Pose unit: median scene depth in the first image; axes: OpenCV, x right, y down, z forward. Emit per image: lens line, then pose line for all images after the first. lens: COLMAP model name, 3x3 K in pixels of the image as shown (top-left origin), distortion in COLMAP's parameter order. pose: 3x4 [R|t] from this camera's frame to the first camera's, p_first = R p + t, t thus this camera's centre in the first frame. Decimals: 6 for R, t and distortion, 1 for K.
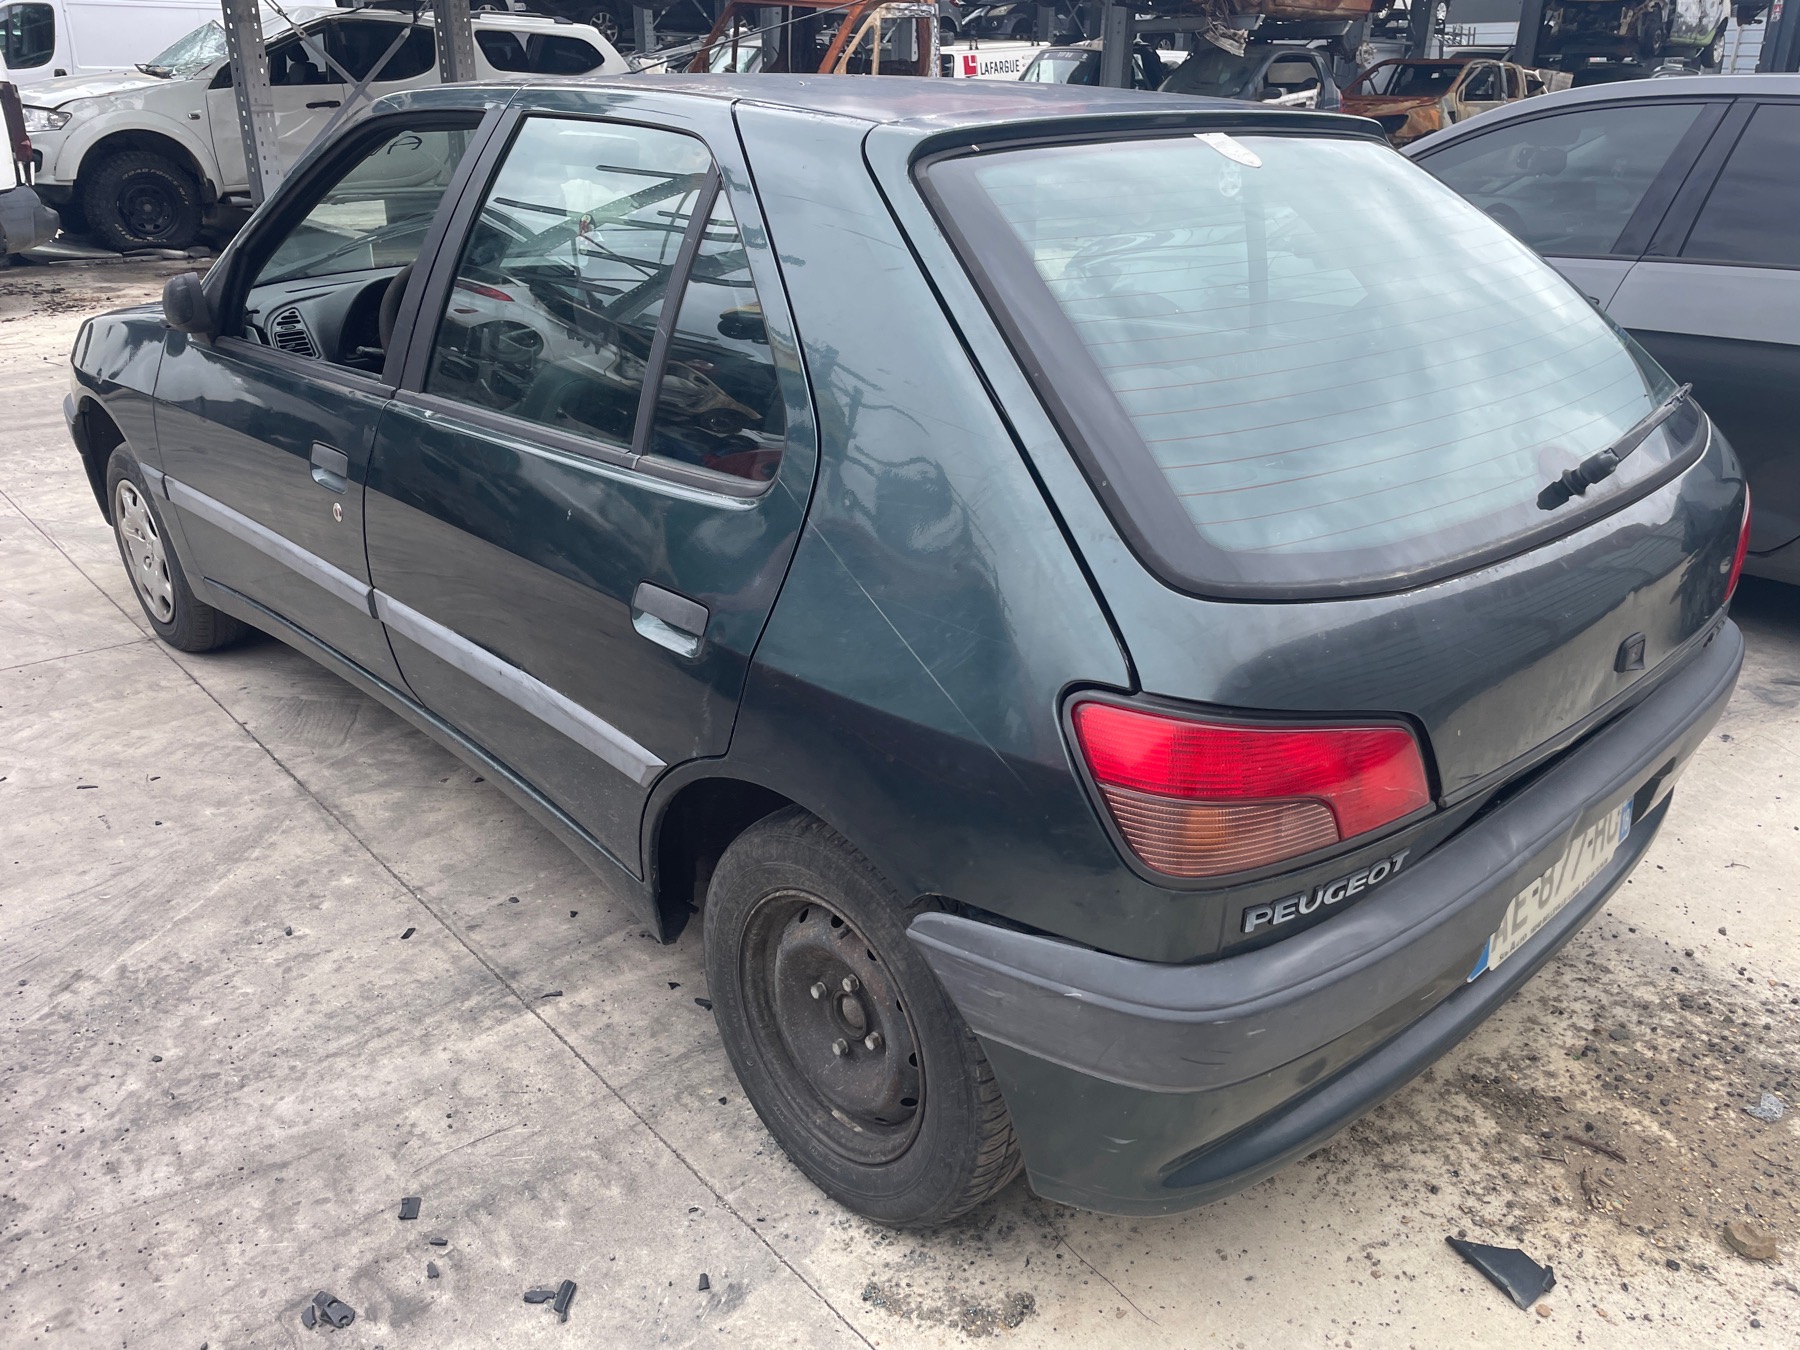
lens RADIAL K [[1365.8, 0, 905.0], [0, 1365.8, 674.6], [0, 0, 1]] dist [0.026000, -0.042648]
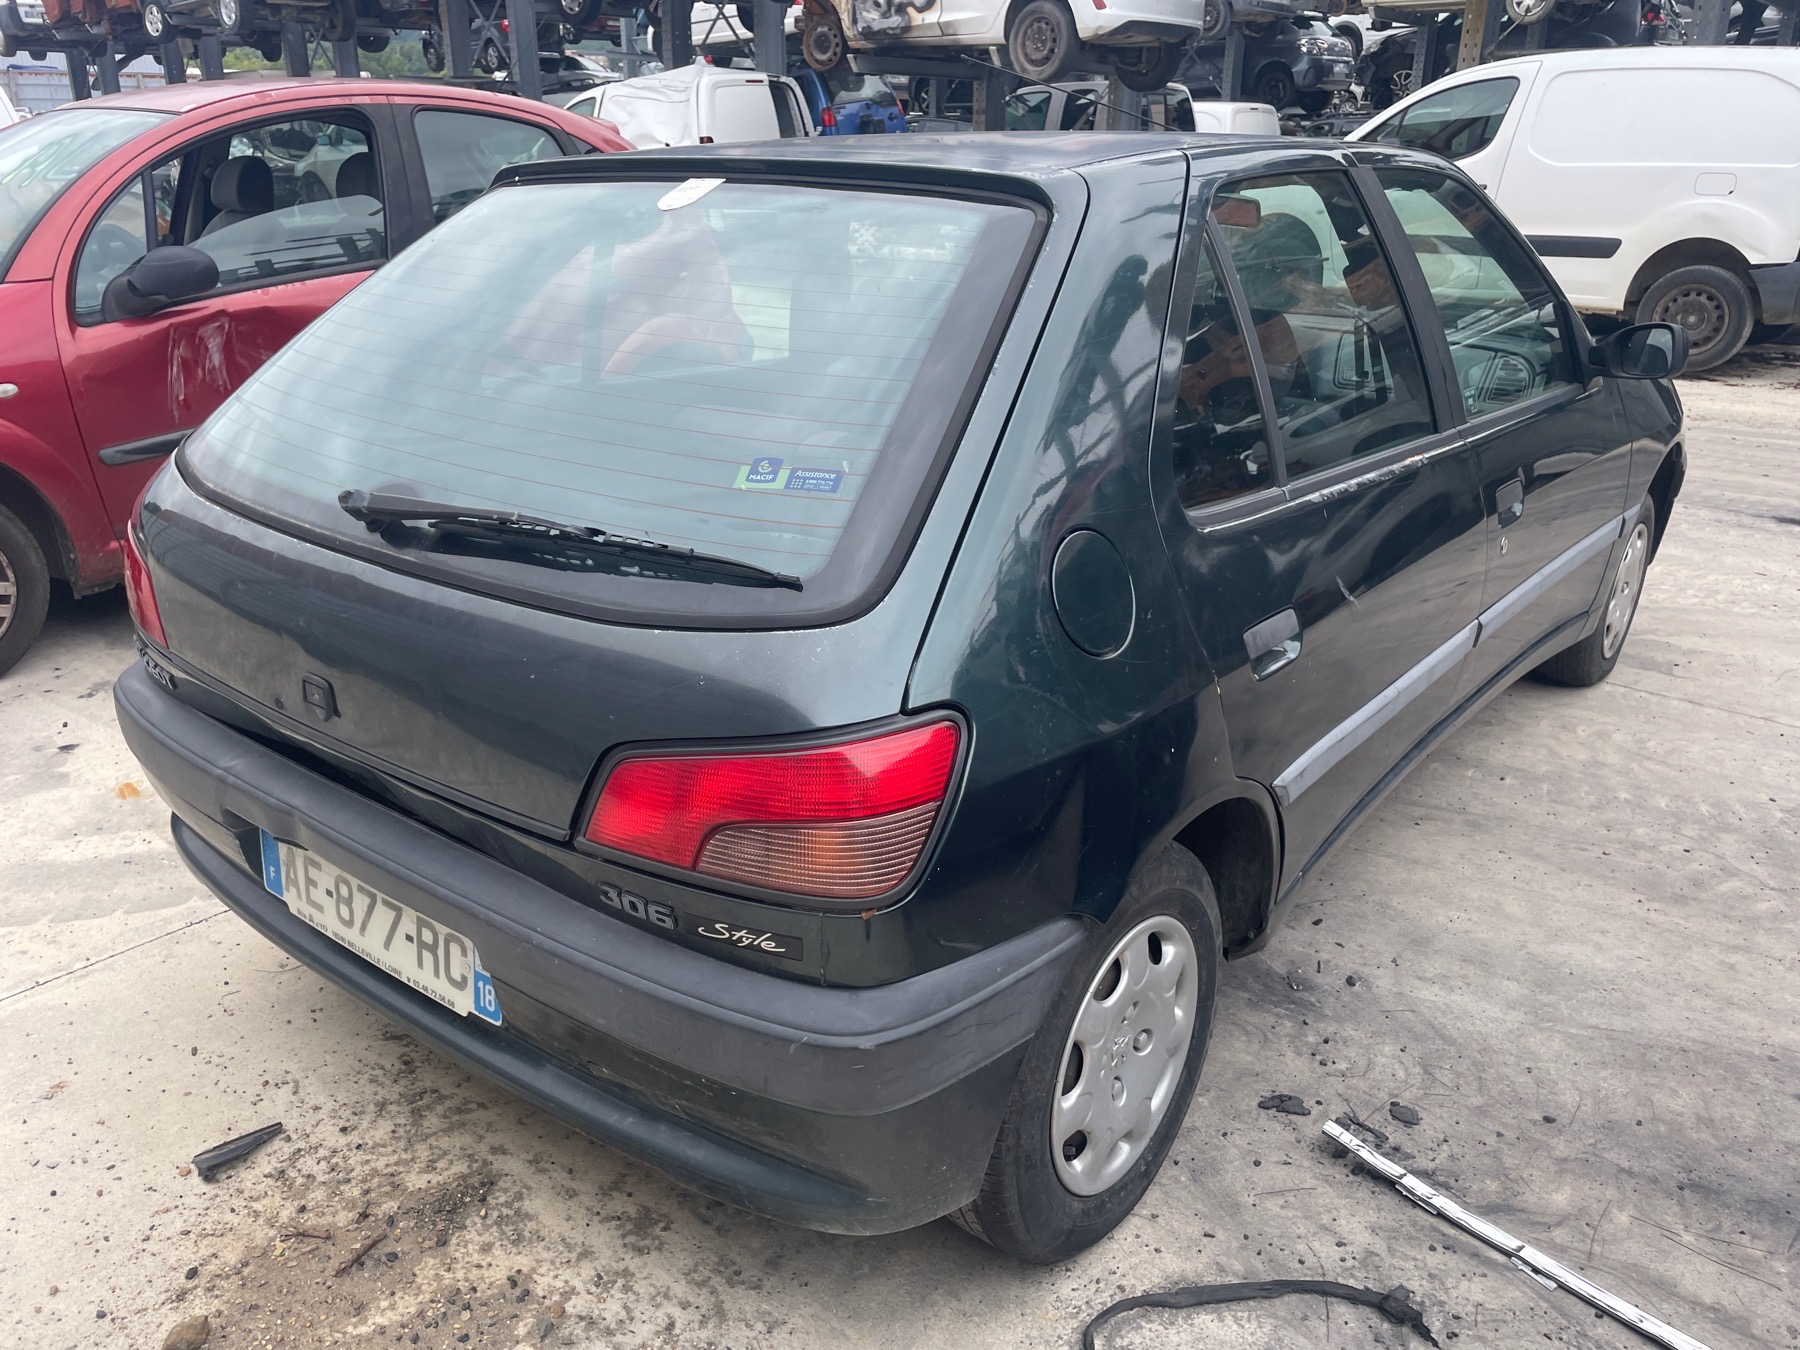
lens RADIAL K [[1365.8, 0, 906.6], [0, 1365.8, 676.2], [0, 0, 1]] dist [0.026000, -0.042648]
pose [[0.134555, 0.348756, -0.927504, 1.331455], [-0.398637, 0.875984, 0.271552, -0.412221], [0.907184, 0.333199, 0.256895, 1.008980]]
